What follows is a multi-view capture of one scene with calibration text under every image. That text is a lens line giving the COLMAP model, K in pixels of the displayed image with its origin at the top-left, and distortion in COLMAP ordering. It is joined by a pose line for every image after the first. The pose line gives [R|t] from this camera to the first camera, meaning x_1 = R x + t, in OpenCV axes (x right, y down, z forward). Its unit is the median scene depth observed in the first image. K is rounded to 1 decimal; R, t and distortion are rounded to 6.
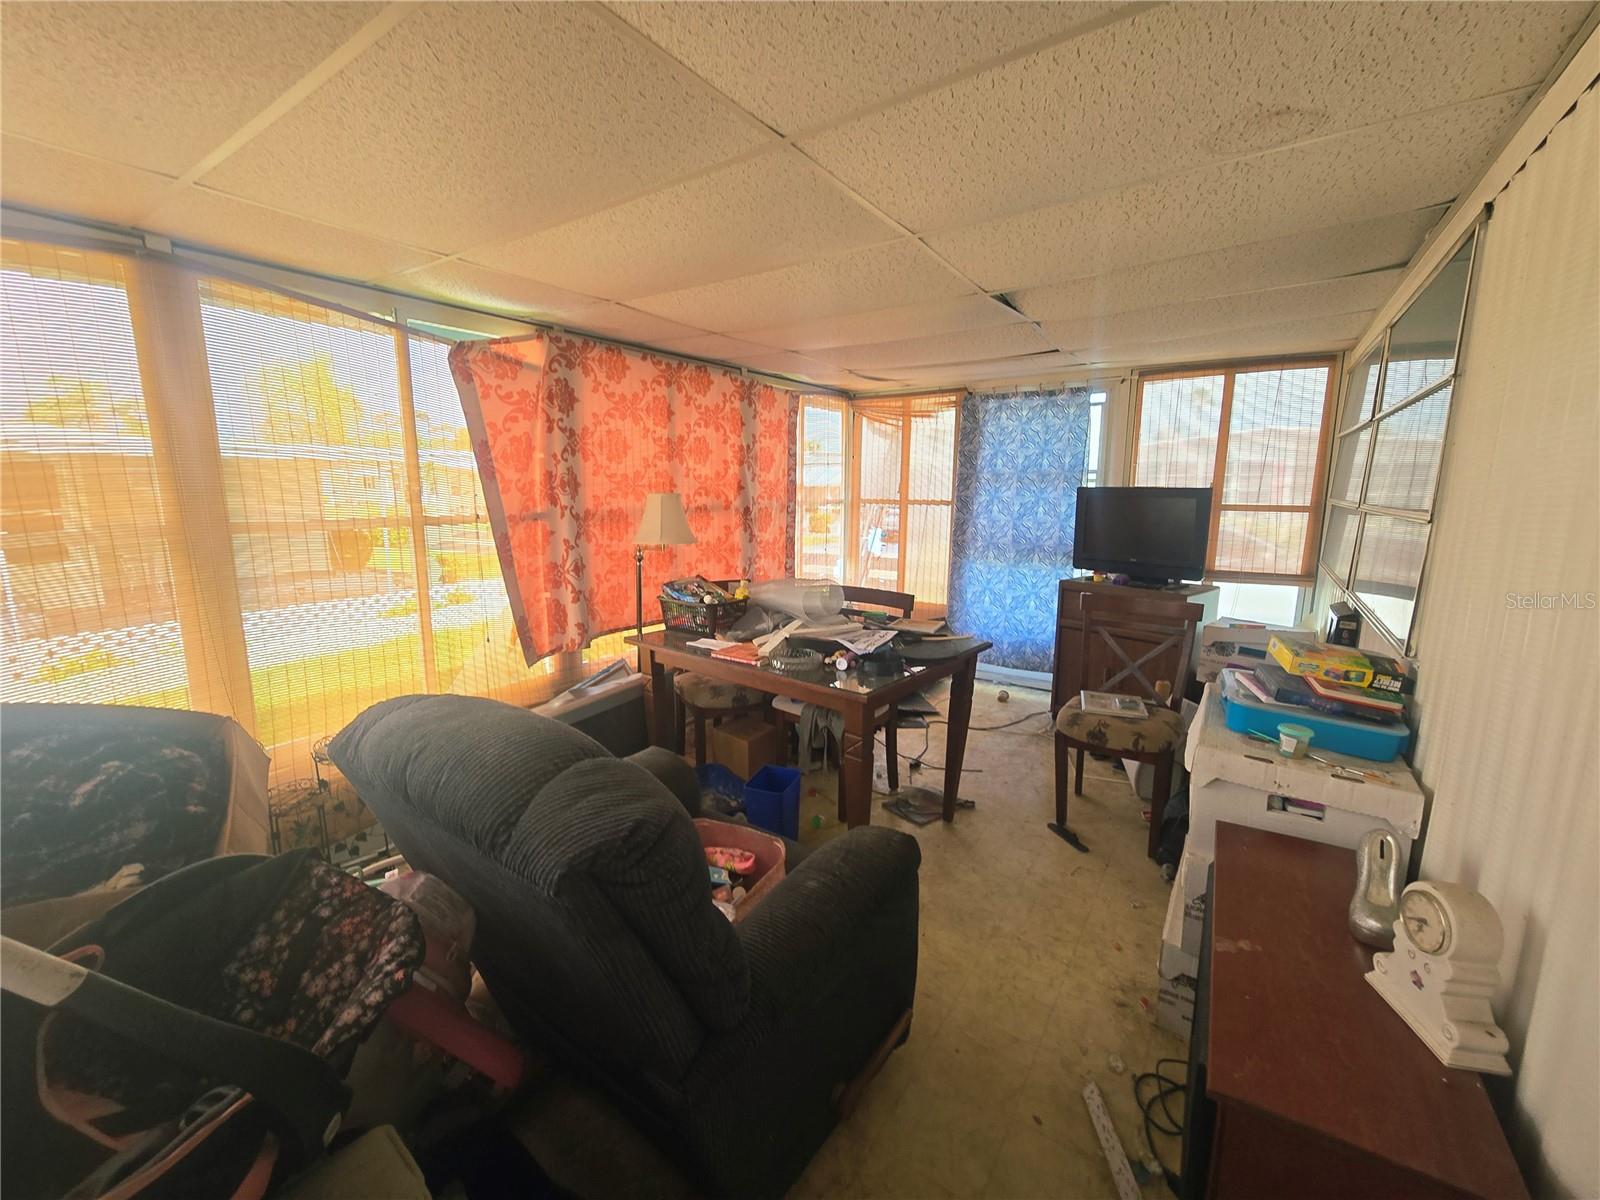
lens RADIAL K [[671.0, 0, 798.0], [0, 671.0, 597.0], [0, 0, 1]] dist [-0.003820, 0.000239]
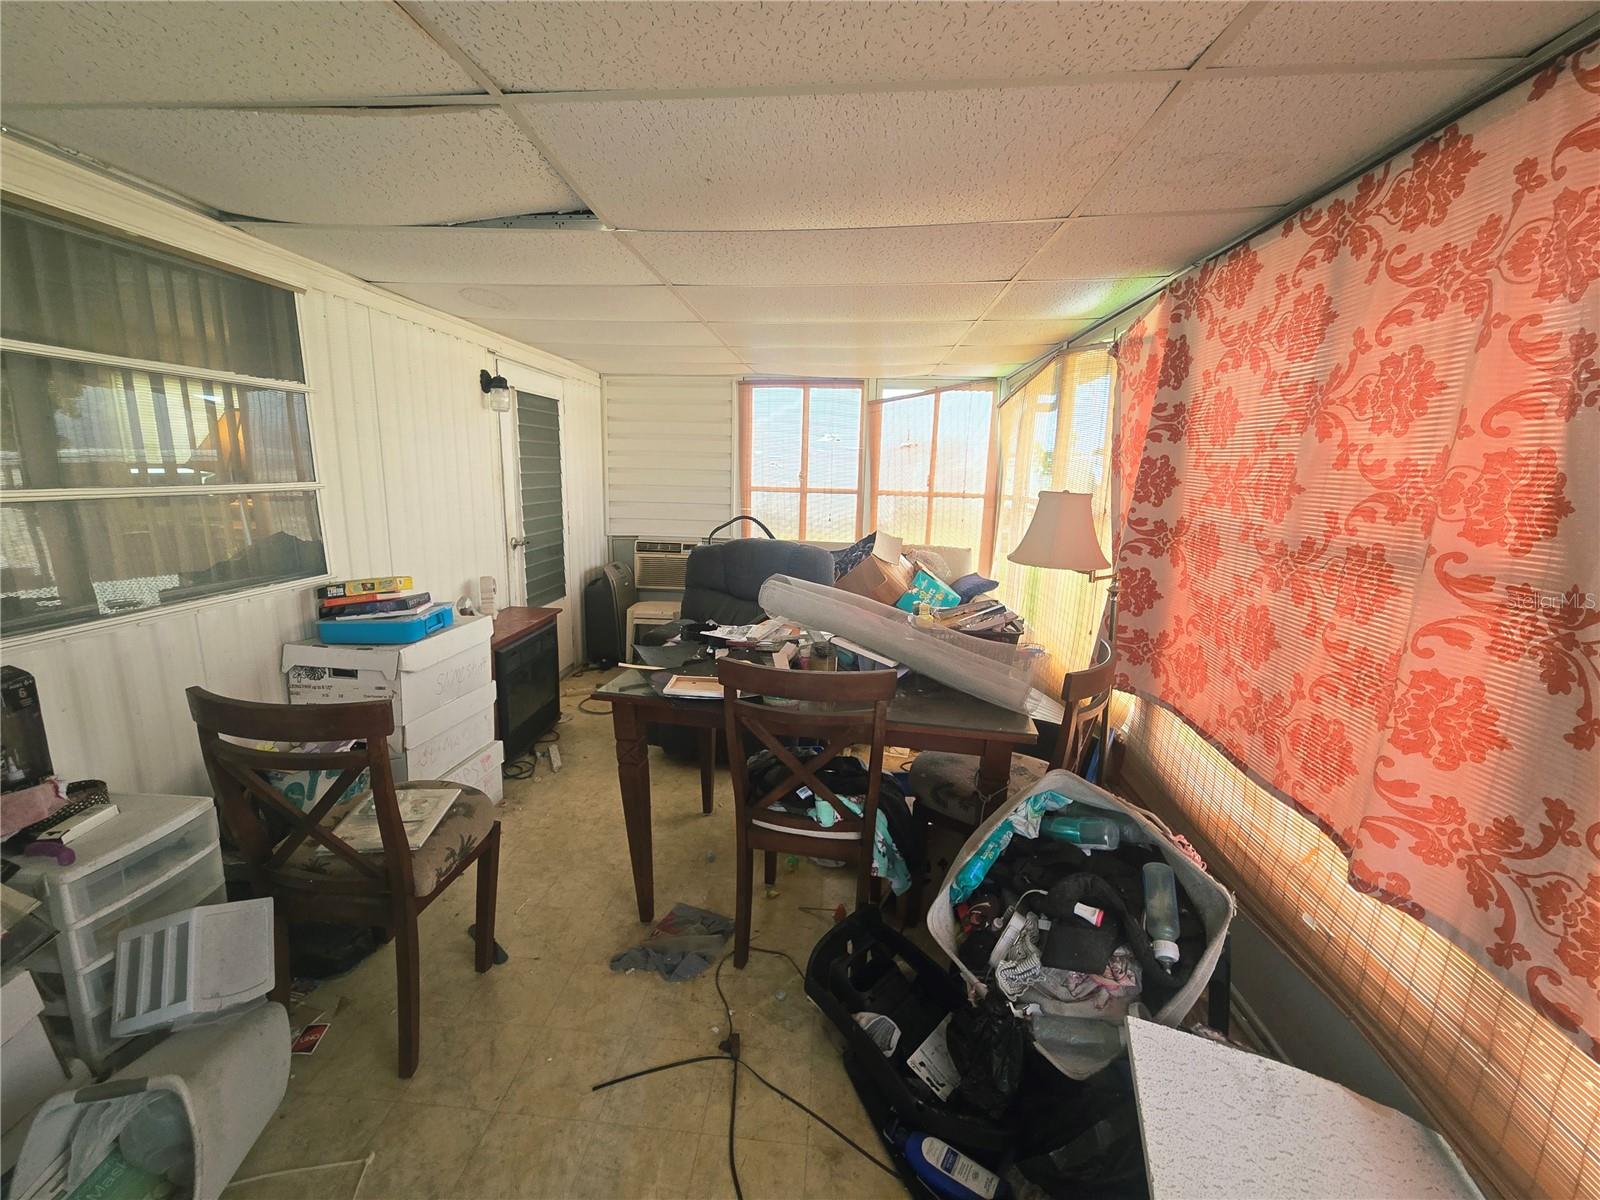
lens RADIAL K [[671.0, 0, 798.0], [0, 671.0, 597.0], [0, 0, 1]] dist [-0.003820, 0.000239]
pose [[-0.874658, 0.062439, -0.480702, 0.321193], [-0.110041, 0.940204, 0.322348, -0.207893], [0.472085, 0.334841, -0.815486, 1.246791]]
